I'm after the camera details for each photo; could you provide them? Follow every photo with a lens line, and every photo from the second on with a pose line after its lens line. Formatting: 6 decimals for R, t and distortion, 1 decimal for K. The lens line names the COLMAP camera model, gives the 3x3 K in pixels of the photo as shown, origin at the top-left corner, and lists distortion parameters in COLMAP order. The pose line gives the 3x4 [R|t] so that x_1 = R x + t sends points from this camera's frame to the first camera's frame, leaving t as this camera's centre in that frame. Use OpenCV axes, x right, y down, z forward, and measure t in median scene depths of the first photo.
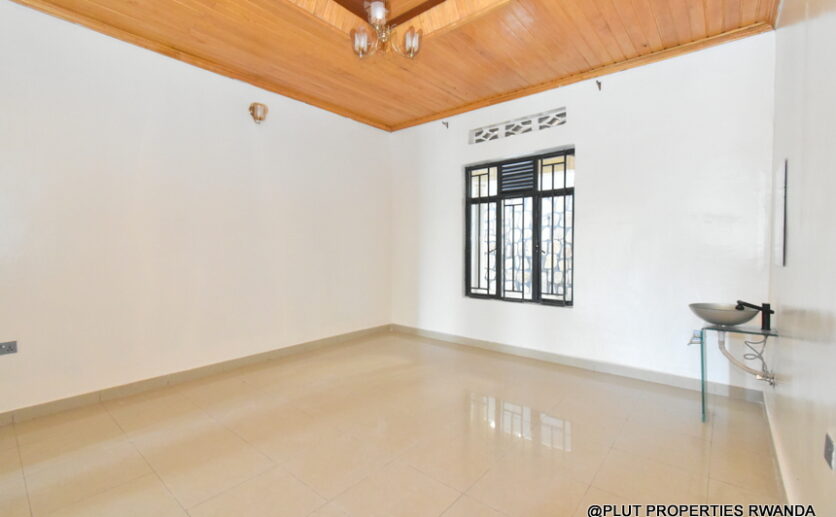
lens RADIAL K [[369.3, 0, 412.8], [0, 369.3, 256.3], [0, 0, 1]] dist [0.002799, 0.000223]
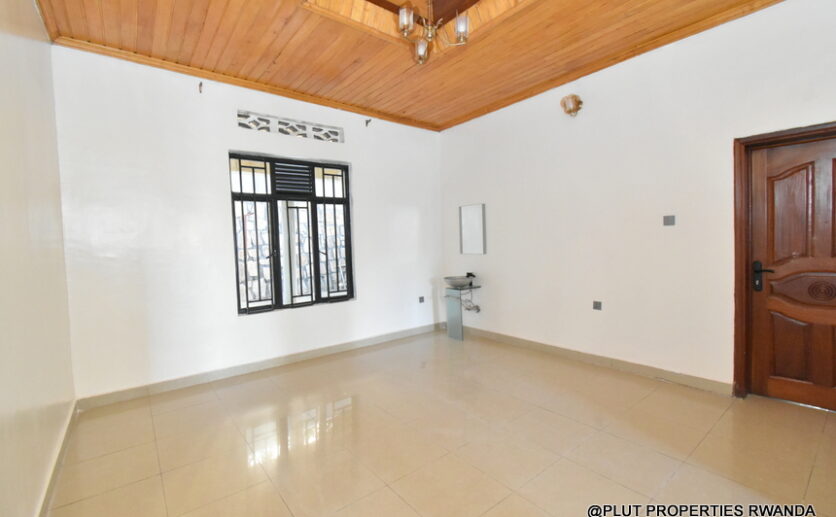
lens RADIAL K [[369.3, 0, 413.8], [0, 369.3, 254.8], [0, 0, 1]] dist [0.002799, 0.000223]
pose [[0.197670, -0.030659, 0.979789, -0.628925], [0.060546, 0.997984, 0.019013, -0.013923], [-0.978397, 0.055564, 0.199127, 0.516656]]
